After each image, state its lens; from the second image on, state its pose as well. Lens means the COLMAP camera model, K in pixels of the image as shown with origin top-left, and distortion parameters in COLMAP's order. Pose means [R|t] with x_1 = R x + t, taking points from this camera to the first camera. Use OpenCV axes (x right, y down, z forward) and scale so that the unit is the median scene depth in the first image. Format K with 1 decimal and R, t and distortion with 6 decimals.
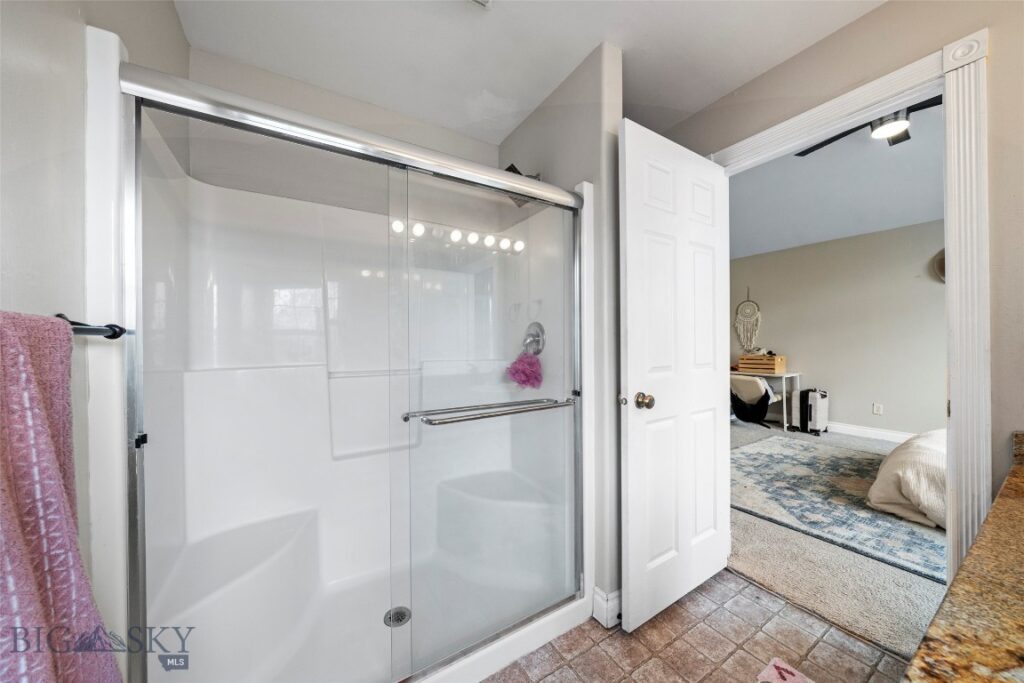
lens RADIAL K [[349.5, 0, 512.5], [0, 349.5, 339.8], [0, 0, 1]] dist [-0.008399, -0.000114]
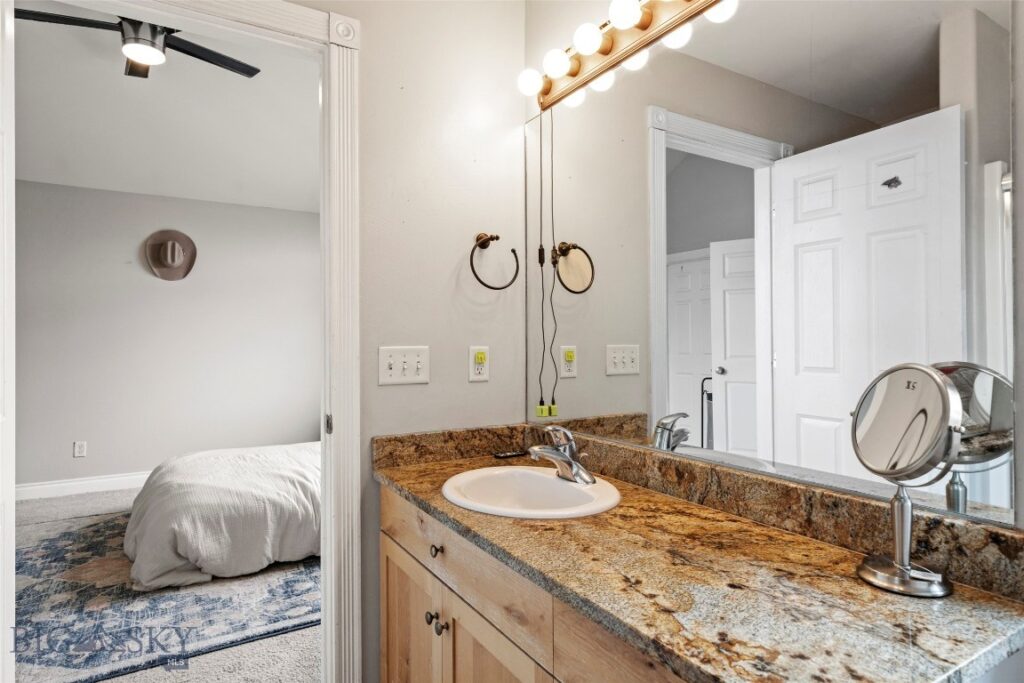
lens RADIAL K [[571.4, 0, 510.2], [0, 571.4, 341.6], [0, 0, 1]] dist [0.000696, 0.000115]
pose [[0.012302, 0.008273, 0.999890, -0.096088], [0.000527, 0.999966, -0.008280, -0.000513], [-0.999924, 0.000629, 0.012298, 0.267536]]
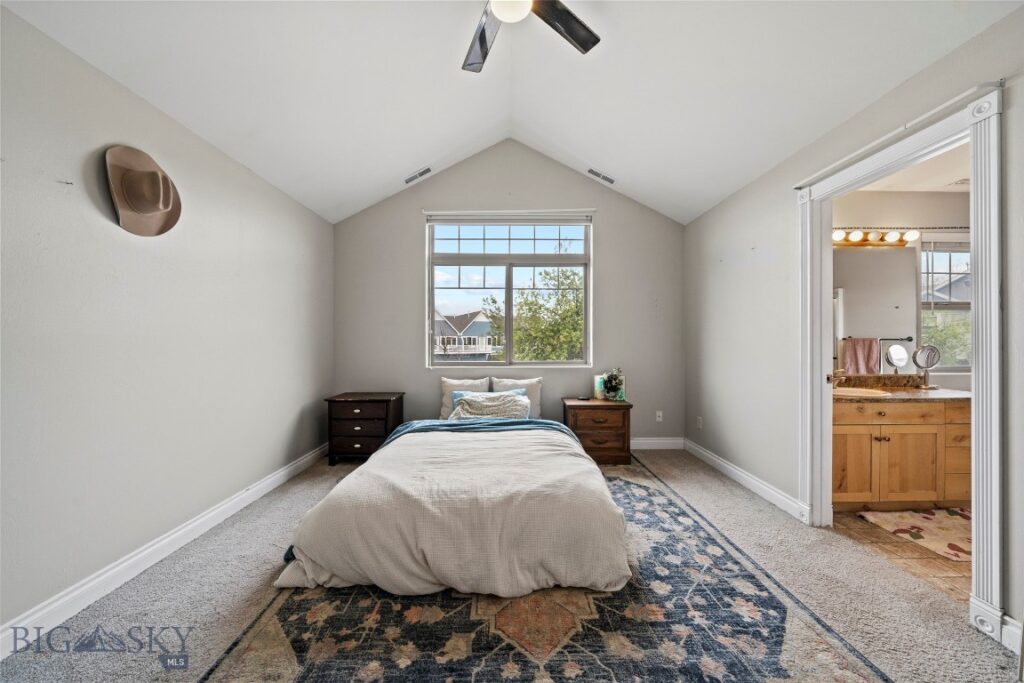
lens RADIAL K [[349.5, 0, 509.5], [0, 349.5, 338.3], [0, 0, 1]] dist [-0.008399, -0.000114]
pose [[-0.852574, 0.008609, 0.522536, 0.914046], [0.008079, 0.999962, -0.003293, -0.006770], [-0.522545, 0.001414, -0.852611, 1.800395]]
